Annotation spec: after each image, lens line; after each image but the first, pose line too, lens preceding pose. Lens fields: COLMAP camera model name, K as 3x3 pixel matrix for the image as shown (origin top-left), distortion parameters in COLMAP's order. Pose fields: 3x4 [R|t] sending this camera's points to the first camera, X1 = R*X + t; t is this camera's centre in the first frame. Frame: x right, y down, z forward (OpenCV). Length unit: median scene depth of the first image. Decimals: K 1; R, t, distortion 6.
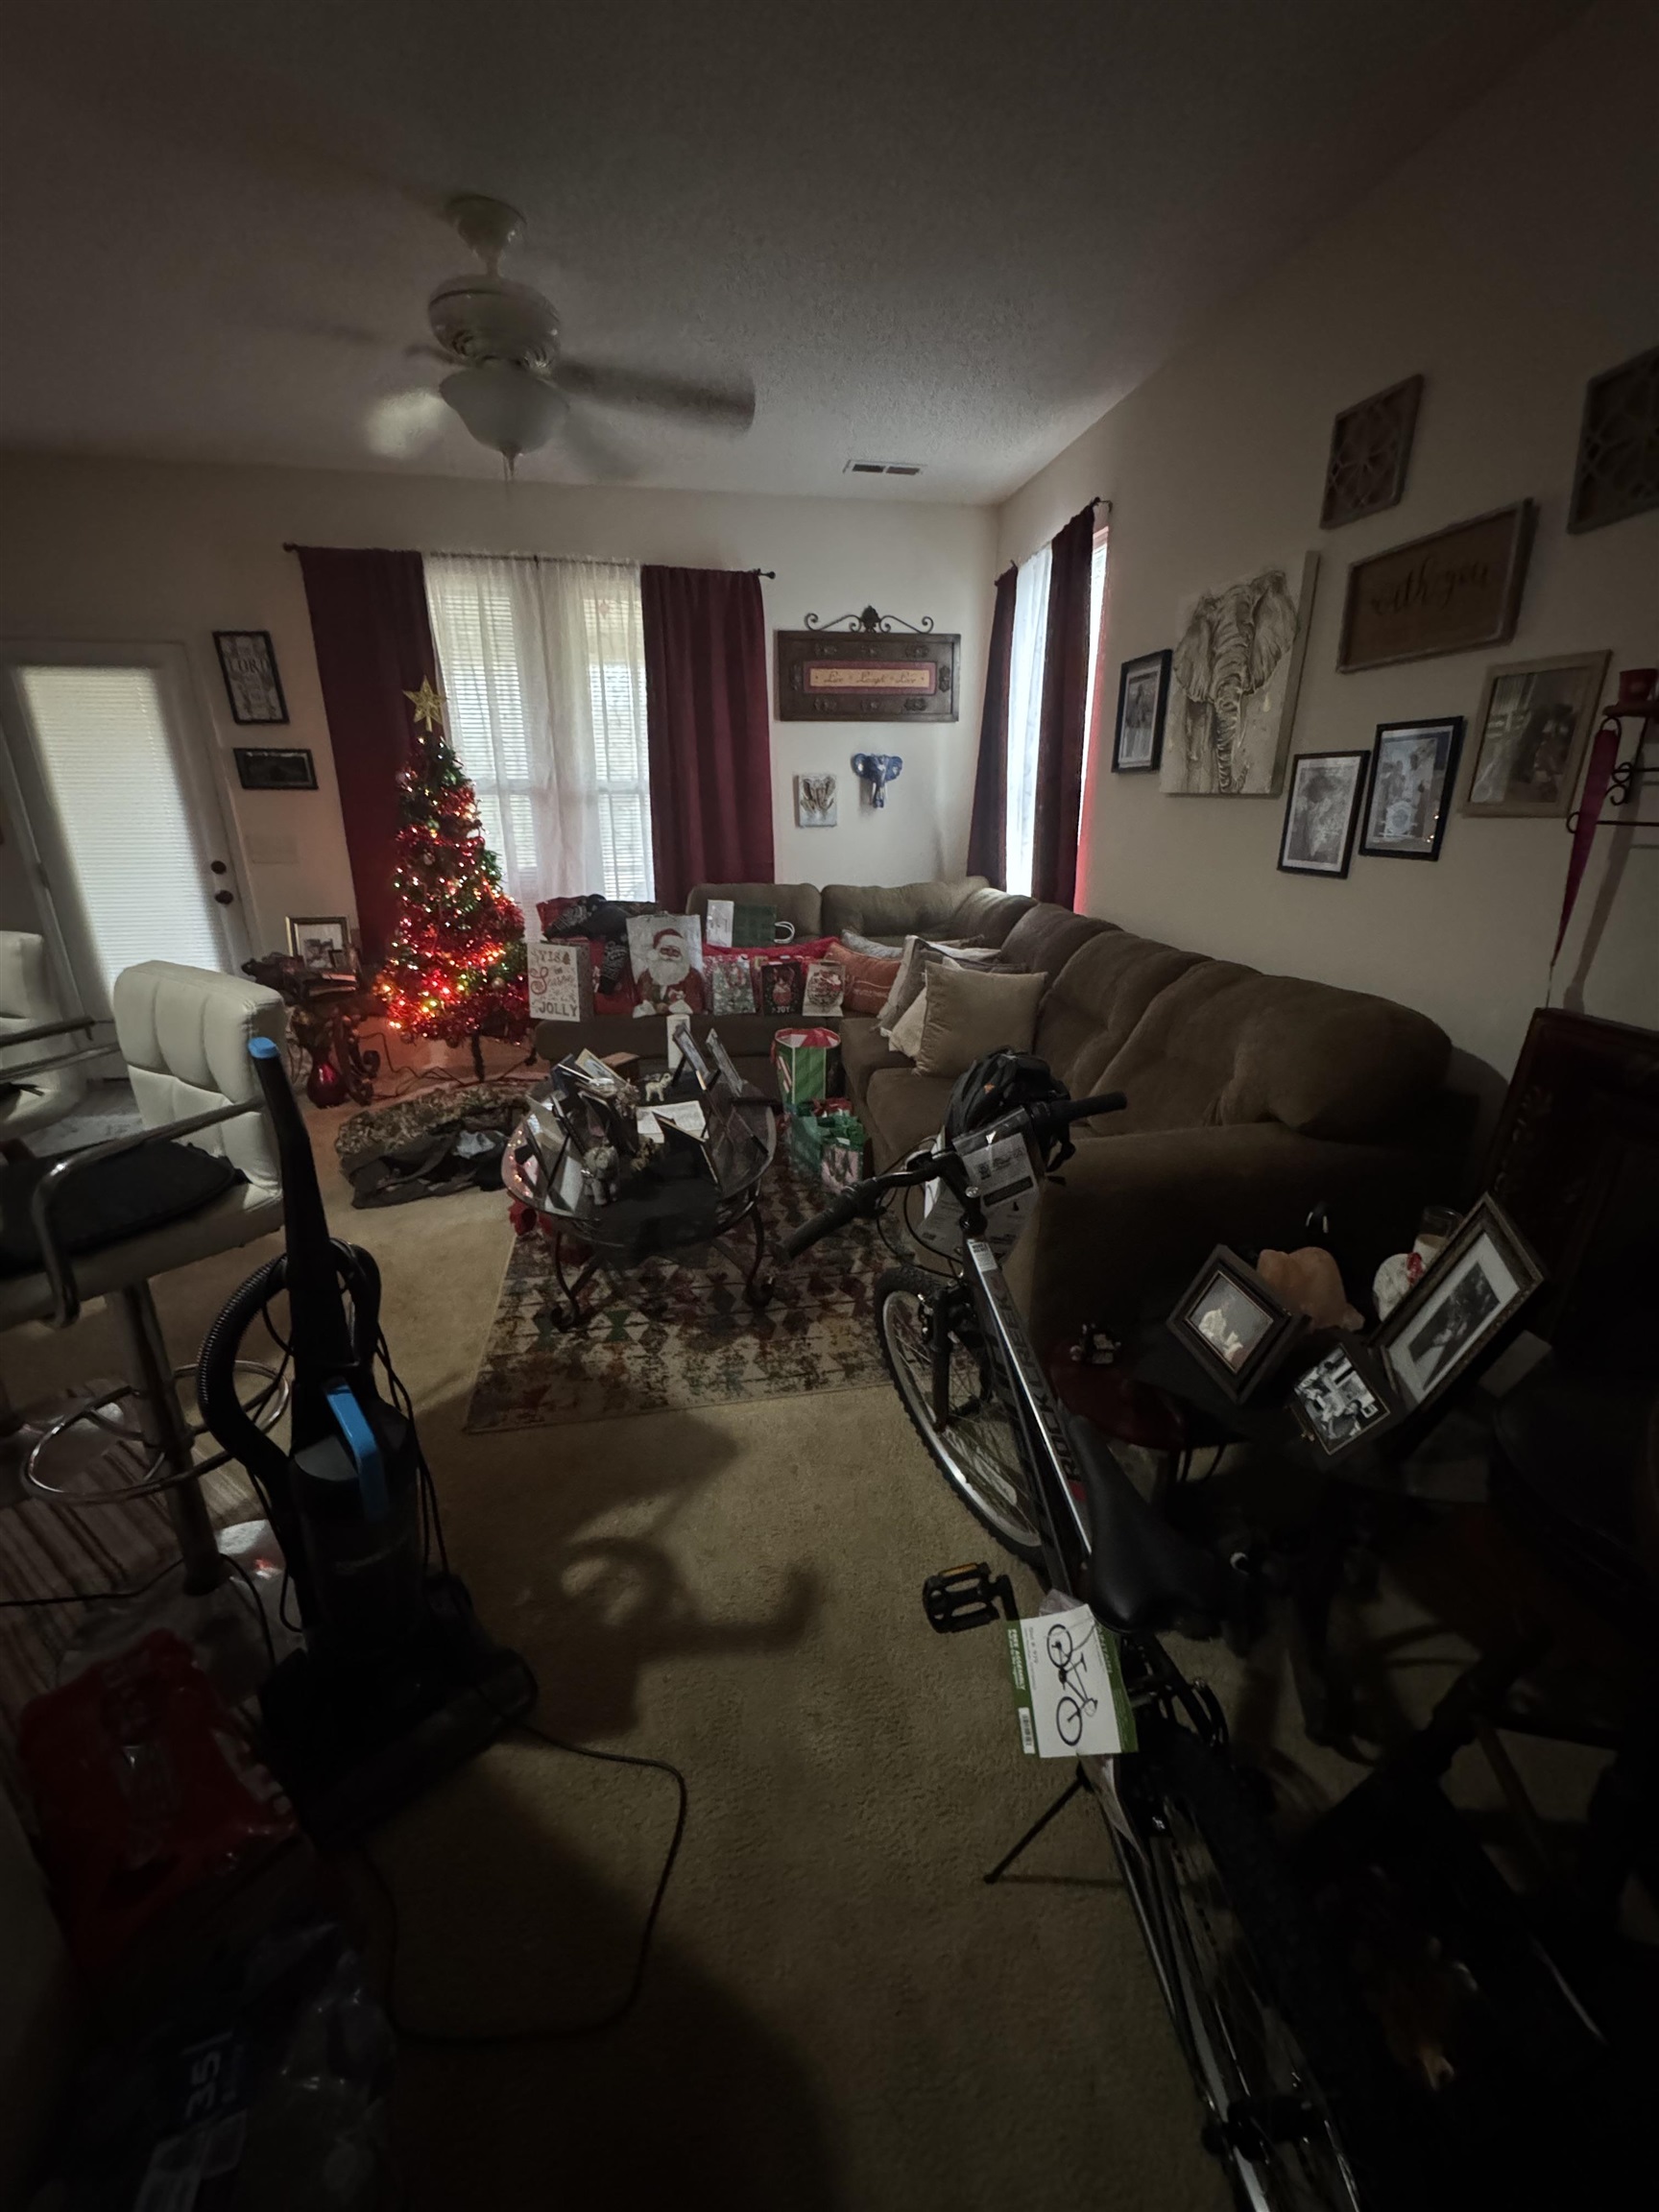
lens RADIAL K [[883.1, 0, 833.1], [0, 883.1, 1104.1], [0, 0, 1]] dist [0.001926, -0.001660]
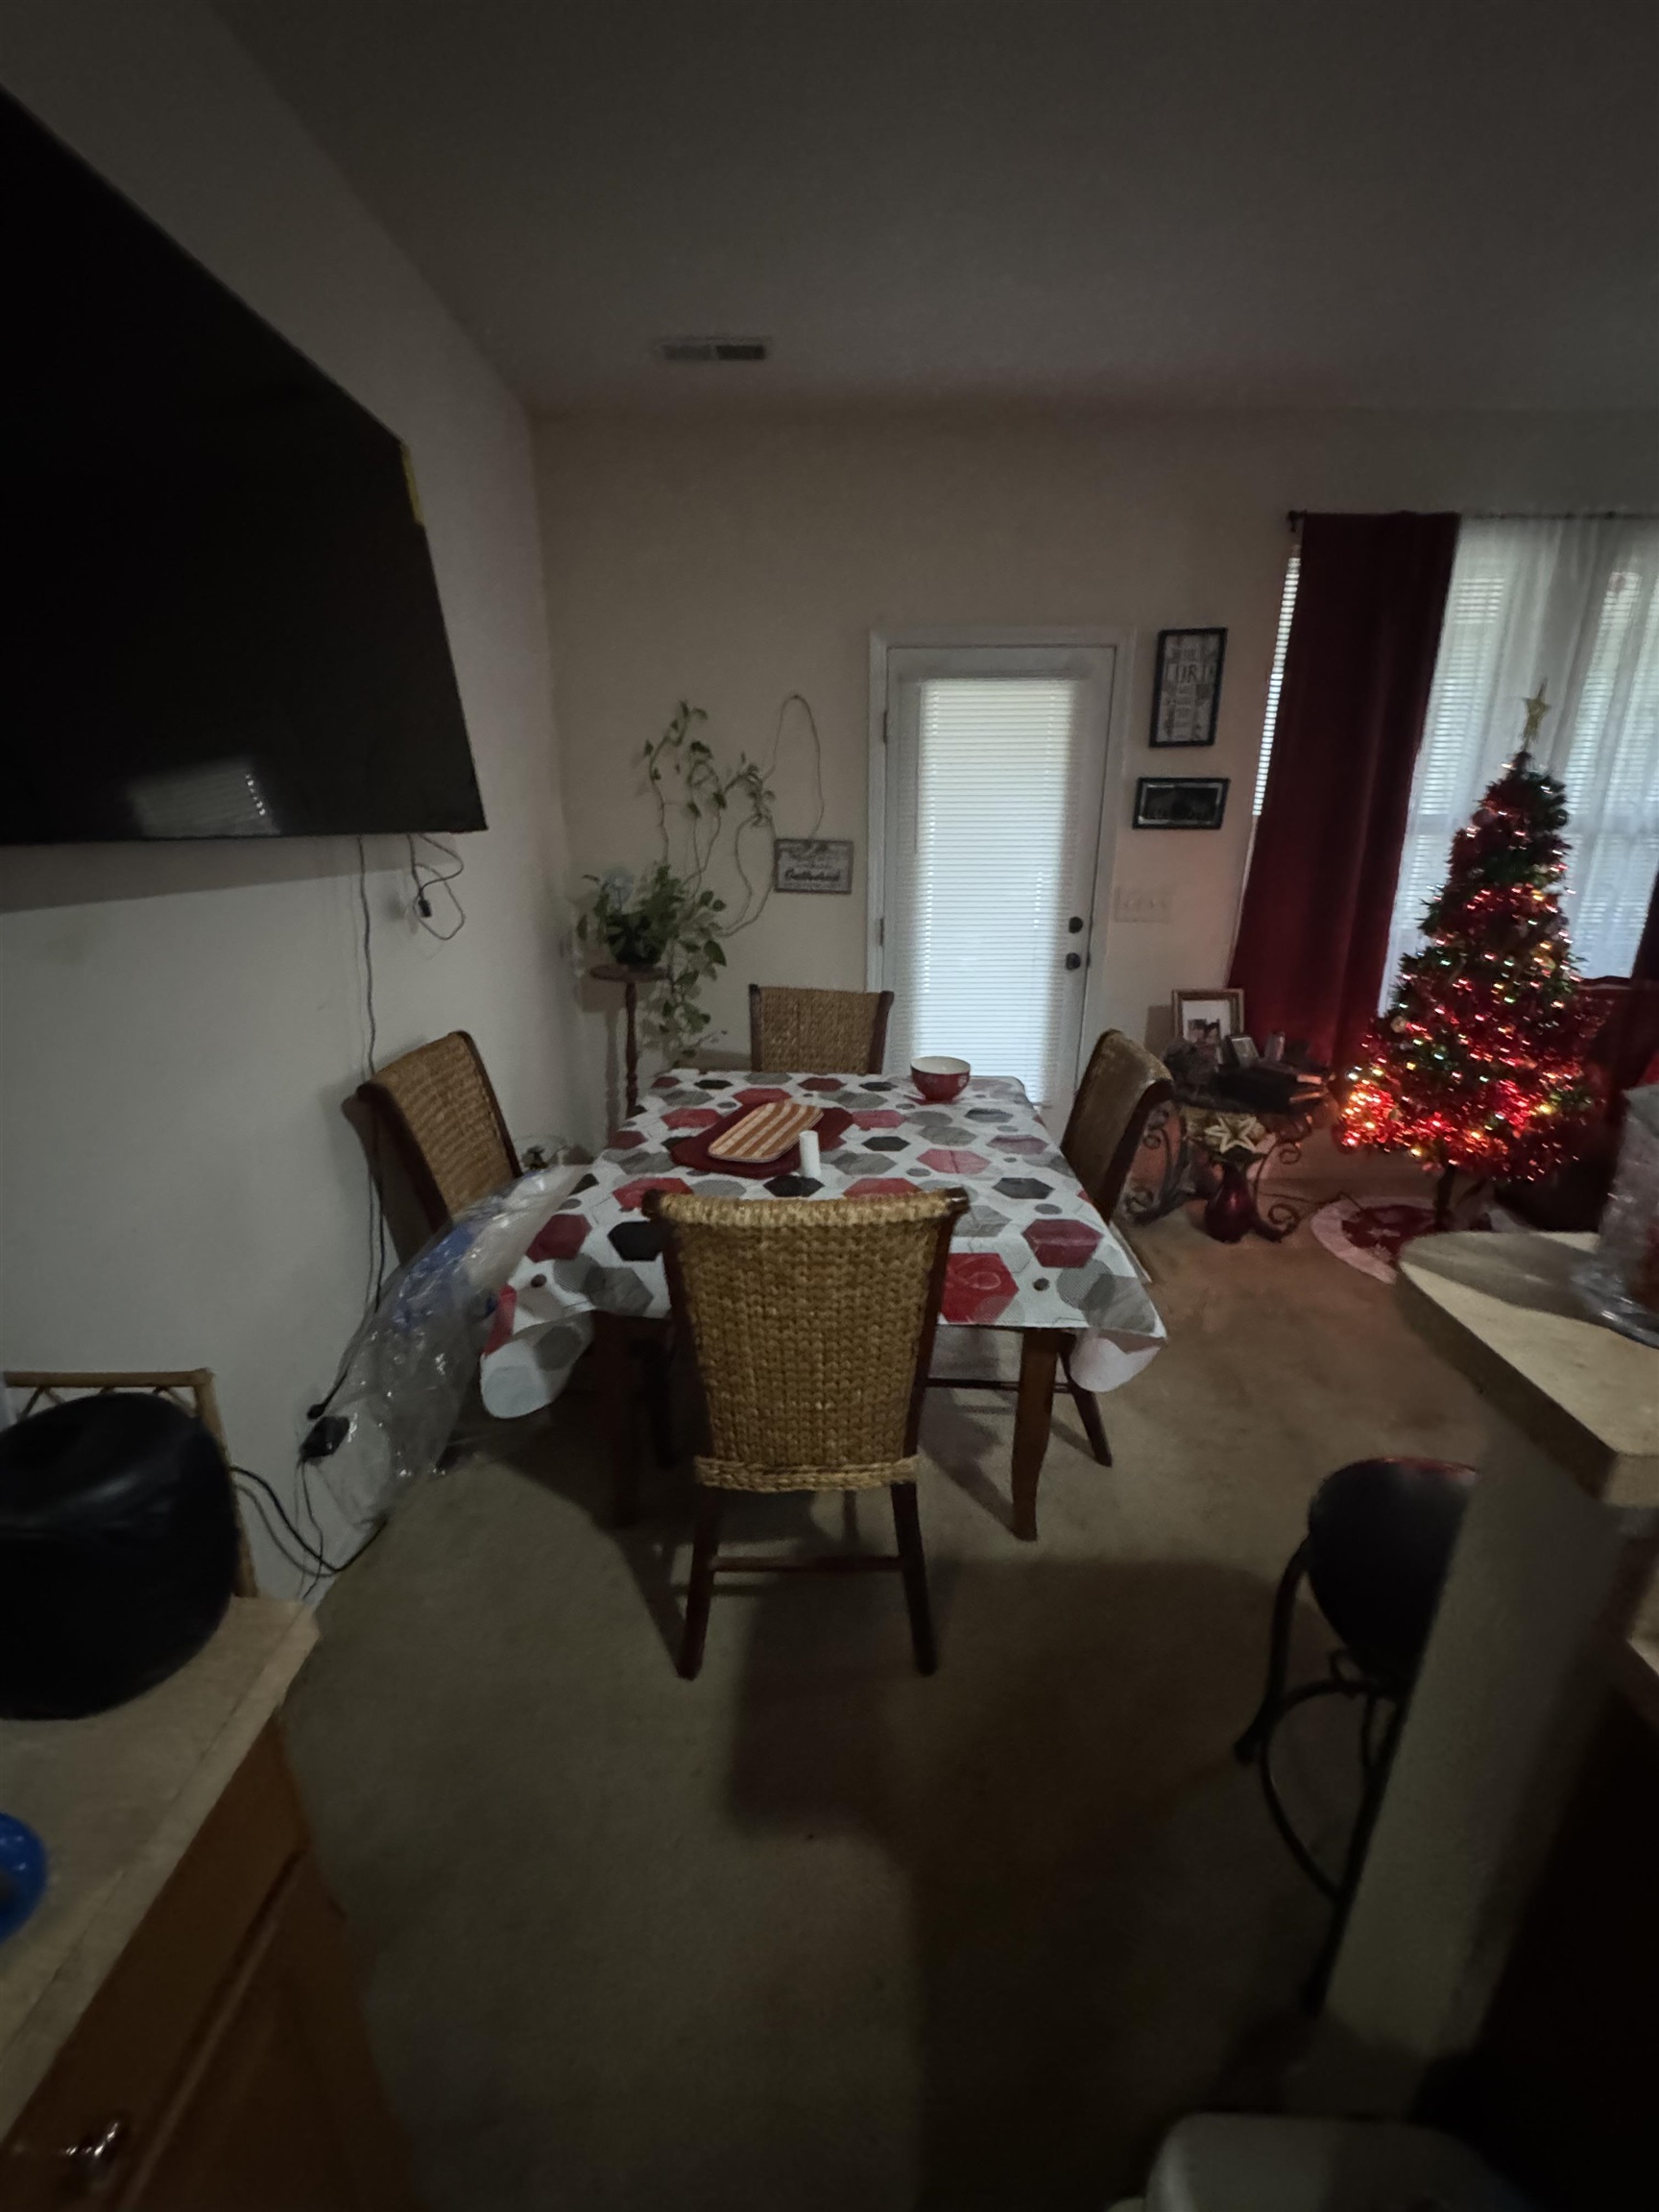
lens RADIAL K [[883.1, 0, 833.1], [0, 883.1, 1104.1], [0, 0, 1]] dist [0.001926, -0.001660]
pose [[0.977560, 0.065864, -0.200095, -0.786584], [-0.071857, 0.997154, -0.022831, -0.074962], [0.198022, 0.036697, 0.979510, 0.184926]]
